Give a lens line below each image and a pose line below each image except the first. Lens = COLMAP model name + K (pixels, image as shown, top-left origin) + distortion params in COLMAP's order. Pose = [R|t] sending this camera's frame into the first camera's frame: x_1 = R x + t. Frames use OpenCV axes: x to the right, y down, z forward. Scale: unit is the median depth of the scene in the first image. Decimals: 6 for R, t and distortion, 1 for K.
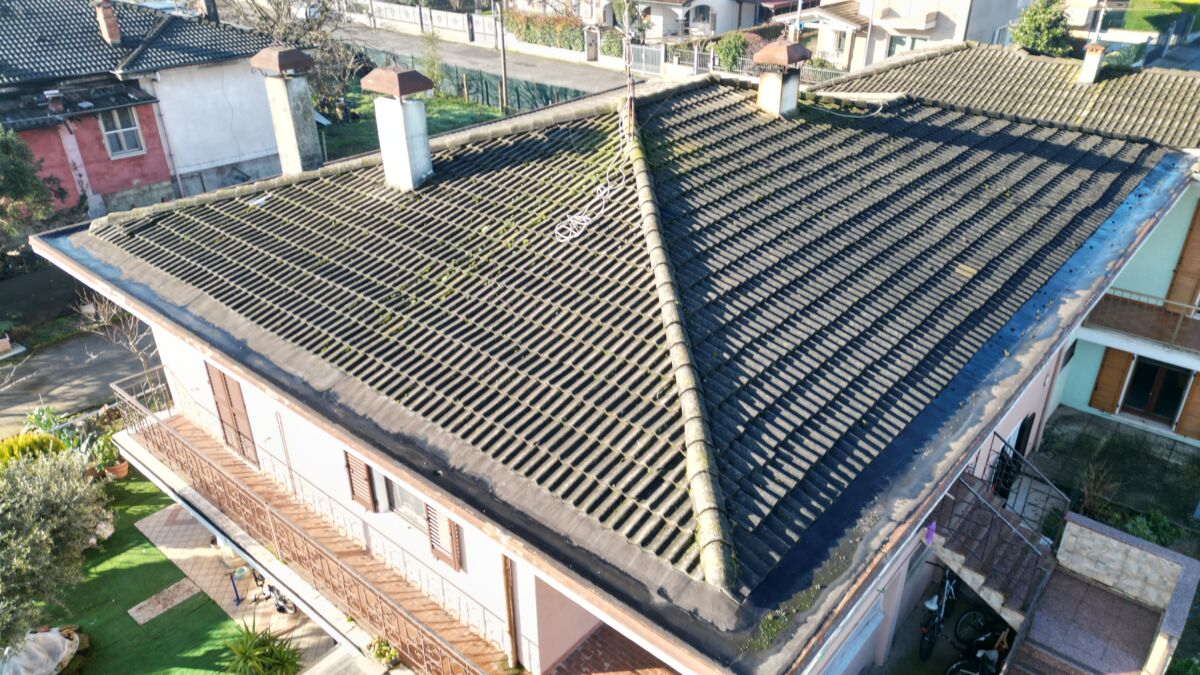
lens RADIAL K [[828.9, 0, 599.0], [0, 828.9, 333.8], [0, 0, 1]] dist [0.017593, -0.020700]
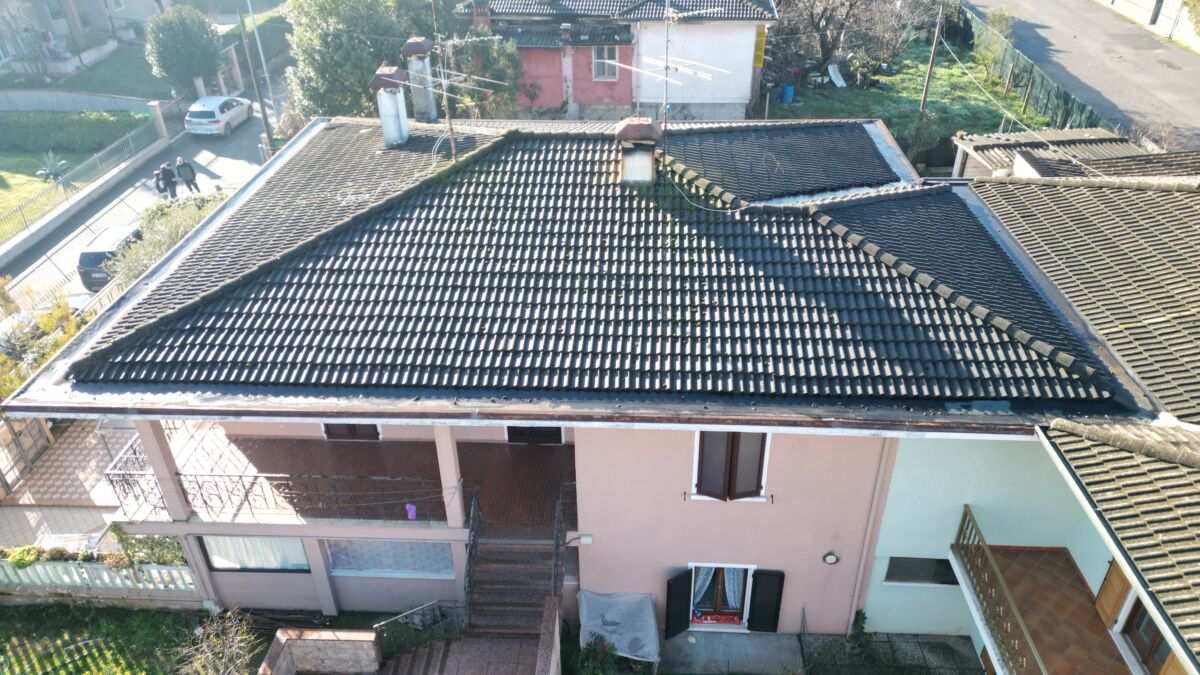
lens RADIAL K [[828.9, 0, 598.6], [0, 828.9, 337.1], [0, 0, 1]] dist [0.017593, -0.020700]
pose [[0.600806, 0.421131, -0.679471, 0.519517], [-0.358994, 0.901590, 0.241367, -0.164589], [0.714251, 0.098911, 0.692865, 0.114262]]
